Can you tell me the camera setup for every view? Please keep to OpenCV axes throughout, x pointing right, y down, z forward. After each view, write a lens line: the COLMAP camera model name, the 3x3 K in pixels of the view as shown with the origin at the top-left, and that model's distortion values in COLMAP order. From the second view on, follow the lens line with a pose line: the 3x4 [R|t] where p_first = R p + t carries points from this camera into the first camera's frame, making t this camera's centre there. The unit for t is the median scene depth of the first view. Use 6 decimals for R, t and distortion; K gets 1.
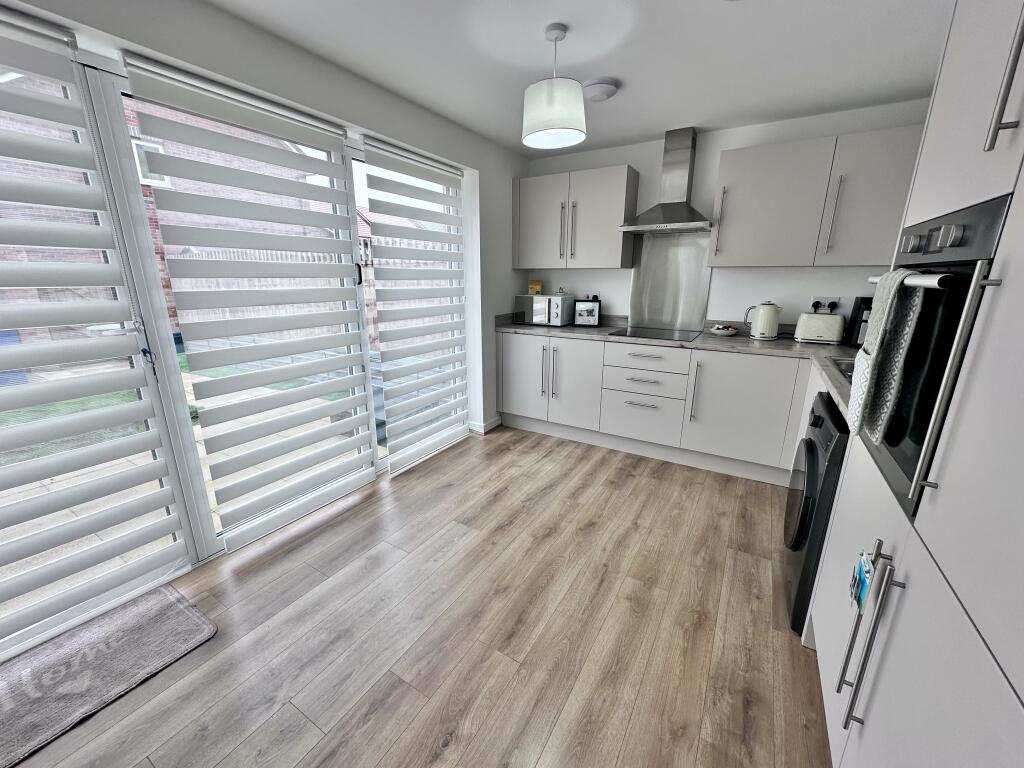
lens RADIAL K [[405.4, 0, 512.2], [0, 405.4, 386.4], [0, 0, 1]] dist [-0.000376, -0.000247]
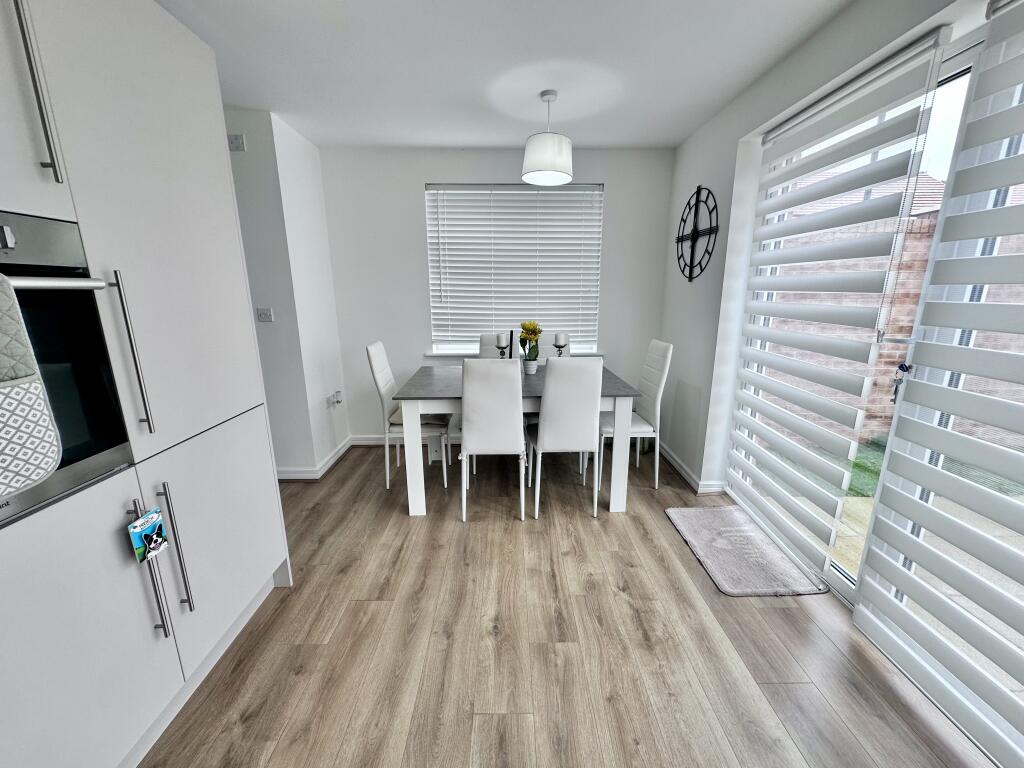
lens RADIAL K [[405.4, 0, 513.9], [0, 405.4, 383.4], [0, 0, 1]] dist [-0.000376, -0.000247]
pose [[-0.848000, 0.120300, -0.516163, 0.338380], [-0.139177, 0.889174, 0.435889, -0.386912], [0.511396, 0.441472, -0.737276, 1.464630]]
